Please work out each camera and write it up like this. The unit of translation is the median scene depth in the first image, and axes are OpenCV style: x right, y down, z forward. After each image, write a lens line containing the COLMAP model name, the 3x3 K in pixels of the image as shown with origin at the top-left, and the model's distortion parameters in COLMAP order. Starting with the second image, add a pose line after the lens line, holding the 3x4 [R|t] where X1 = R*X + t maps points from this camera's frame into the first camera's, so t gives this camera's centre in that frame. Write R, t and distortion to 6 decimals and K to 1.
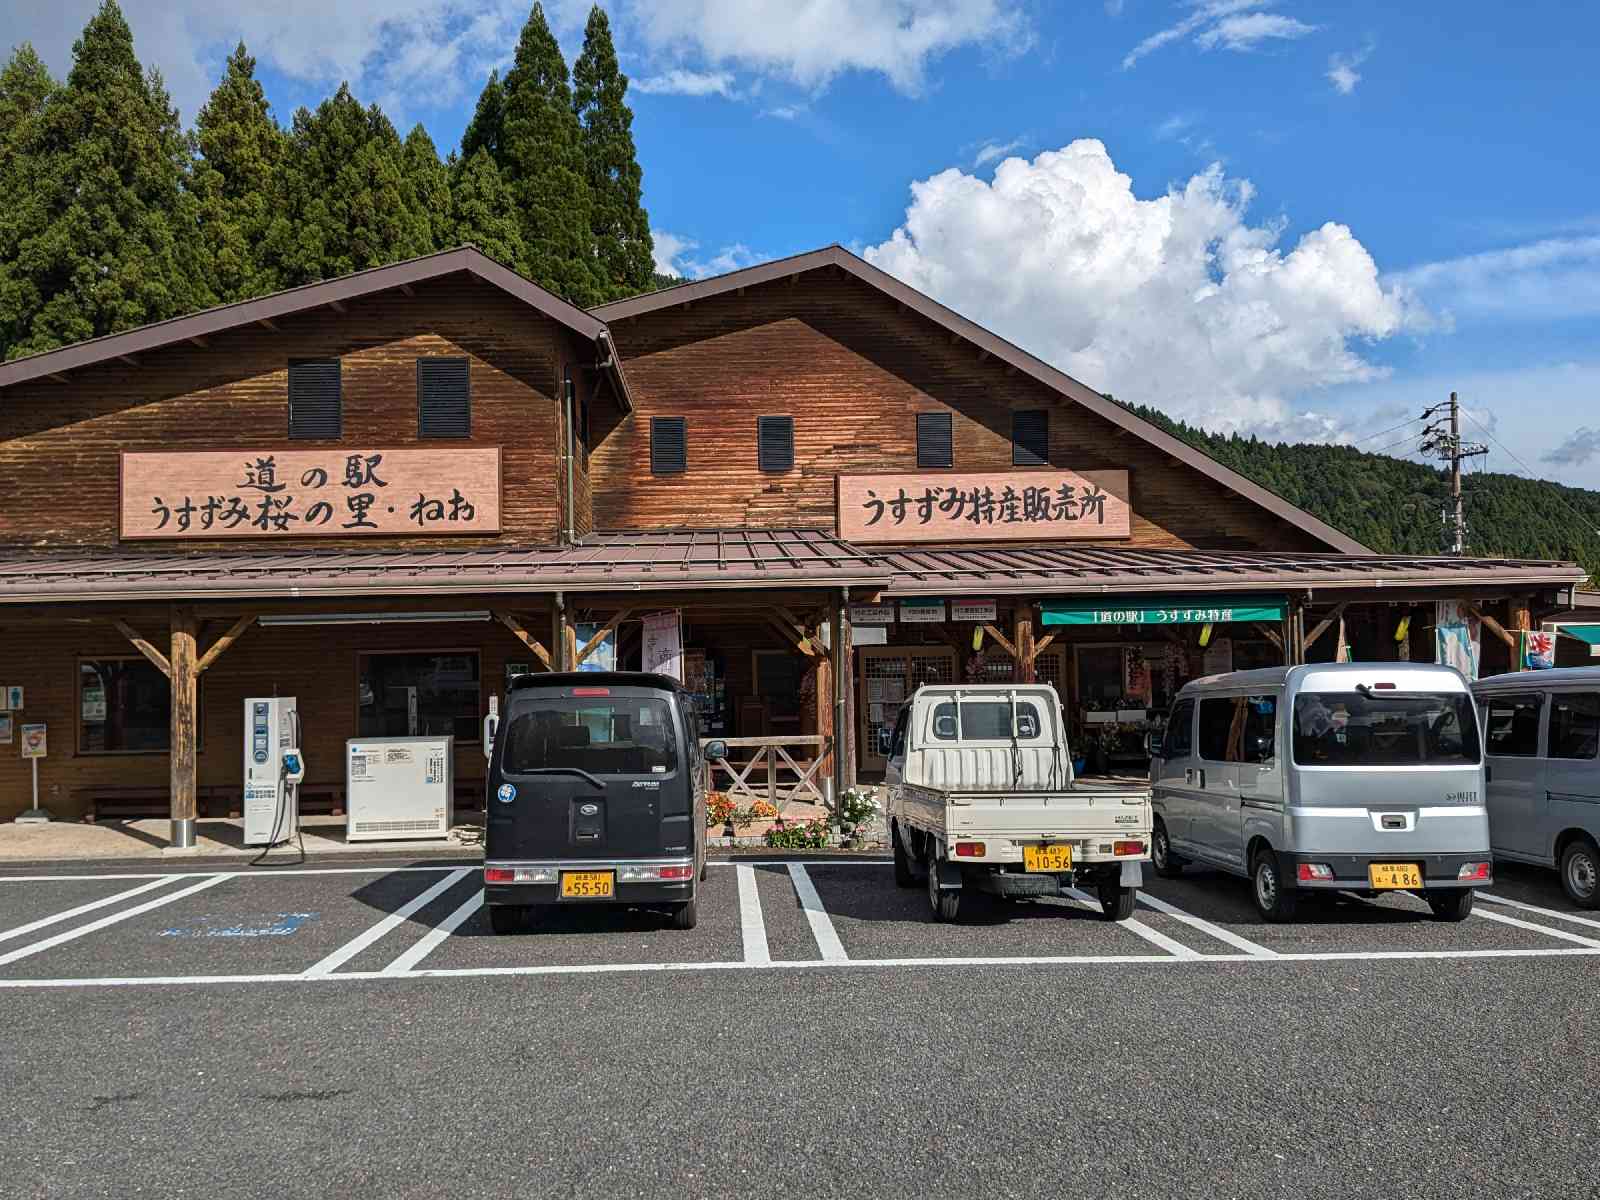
lens RADIAL K [[1312.5, 0, 780.3], [0, 1312.5, 594.1], [0, 0, 1]] dist [0.079004, -0.117234]
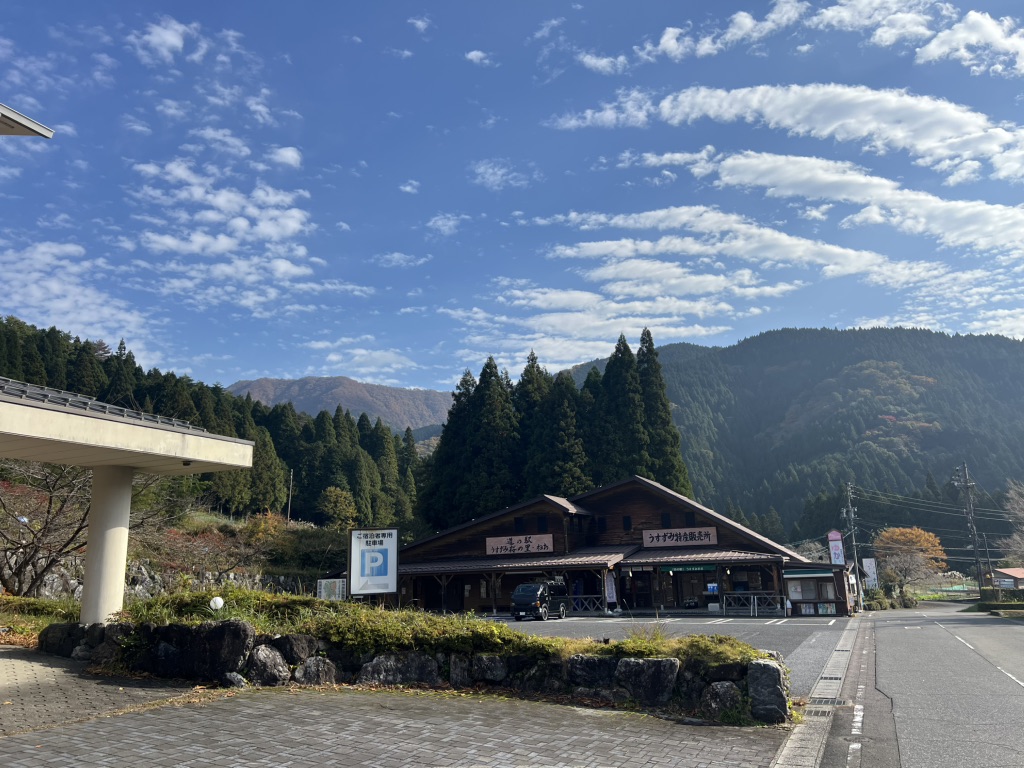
lens RADIAL K [[774.8, 0, 517.7], [0, 774.8, 385.1], [0, 0, 1]] dist [0.080925, -0.094613]
pose [[0.894313, -0.113365, -0.432842, 0.983893], [0.038603, 0.983313, -0.177777, -0.147039], [0.445773, 0.142279, 0.883766, -1.690102]]
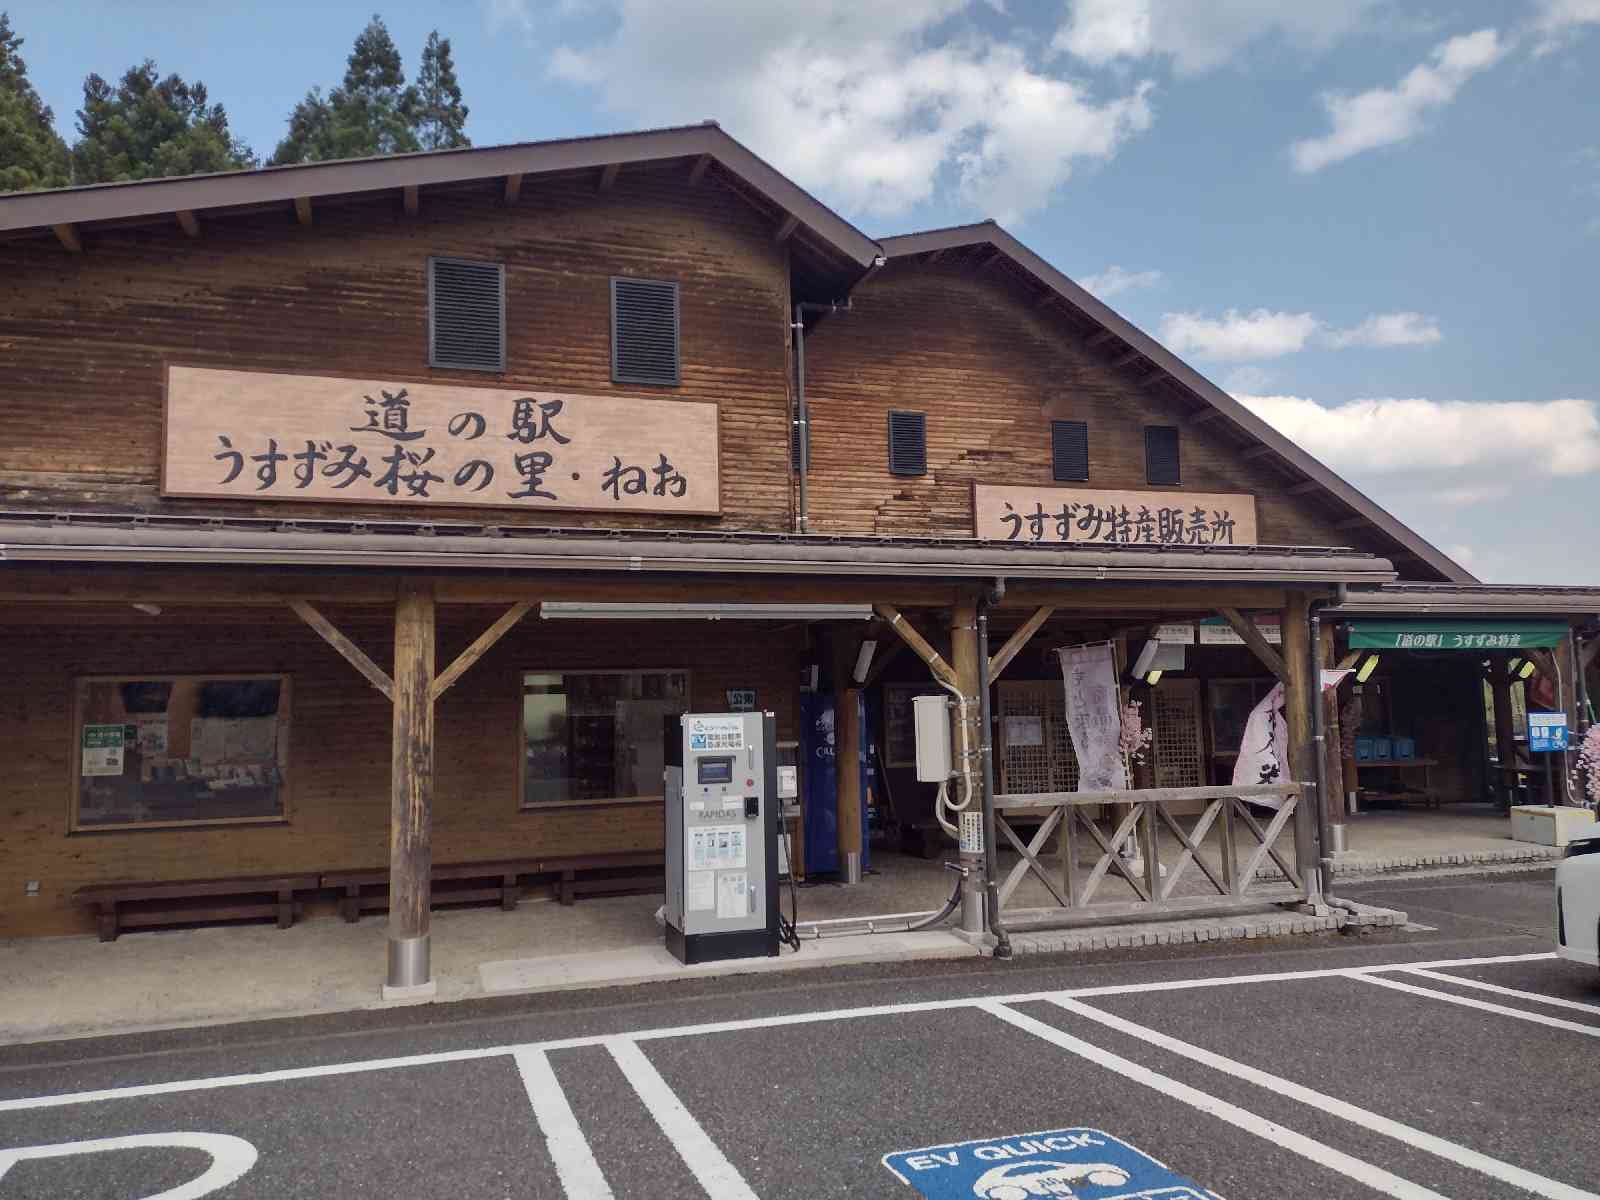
lens RADIAL K [[1182.5, 0, 809.2], [0, 1182.5, 596.6], [0, 0, 1]] dist [0.098451, -0.116639]
pose [[0.959893, 0.027465, 0.279019, -0.349685], [-0.013788, 0.998610, -0.050866, 0.033066], [-0.280028, 0.044979, 0.958937, 0.341582]]
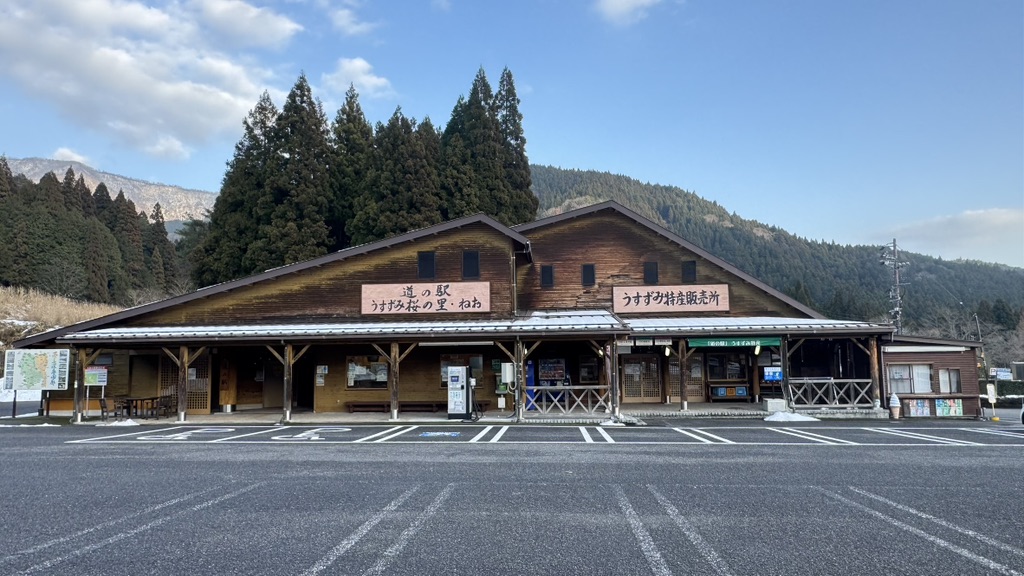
lens RADIAL K [[678.0, 0, 514.6], [0, 678.0, 290.6], [0, 0, 1]] dist [0.001259, -0.001302]
pose [[0.994759, -0.002298, -0.102226, -0.014424], [-0.002535, 0.998886, -0.047118, -0.024671], [0.102220, 0.047130, 0.993645, -0.422968]]
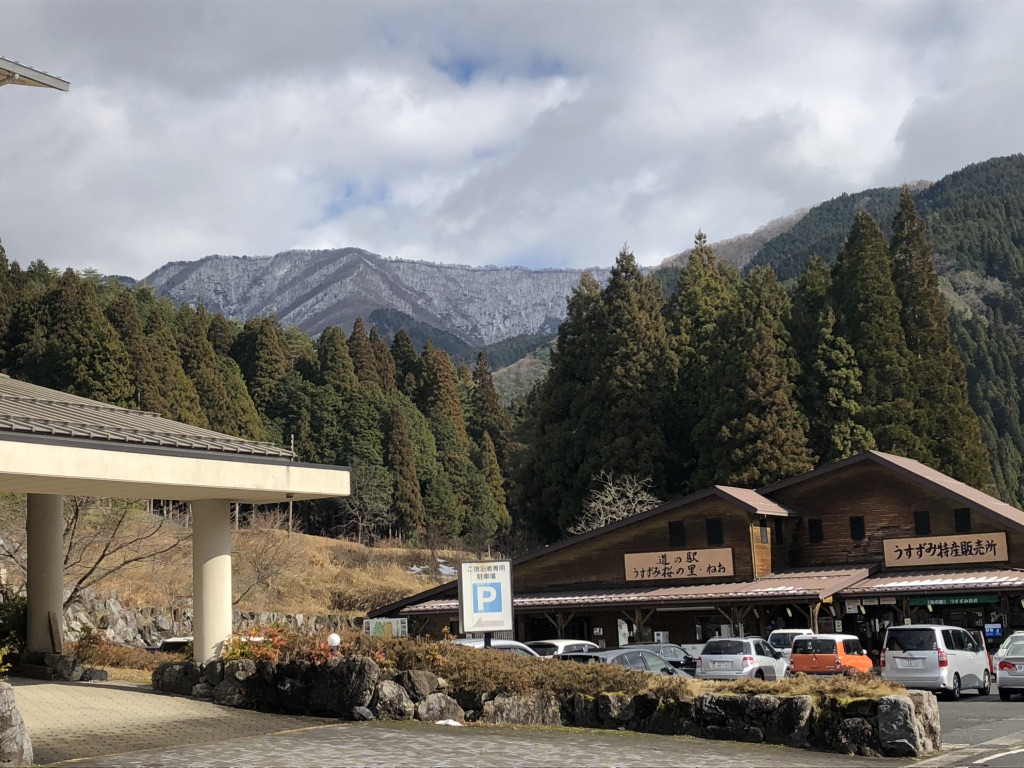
lens RADIAL K [[1484.4, 0, 472.8], [0, 1484.4, 354.5], [0, 0, 1]] dist [0.078450, 0.000000]
pose [[0.818826, -0.110776, -0.563252, 1.286479], [0.052844, 0.991583, -0.118196, -0.178479], [0.571605, 0.067018, 0.817788, -2.188801]]
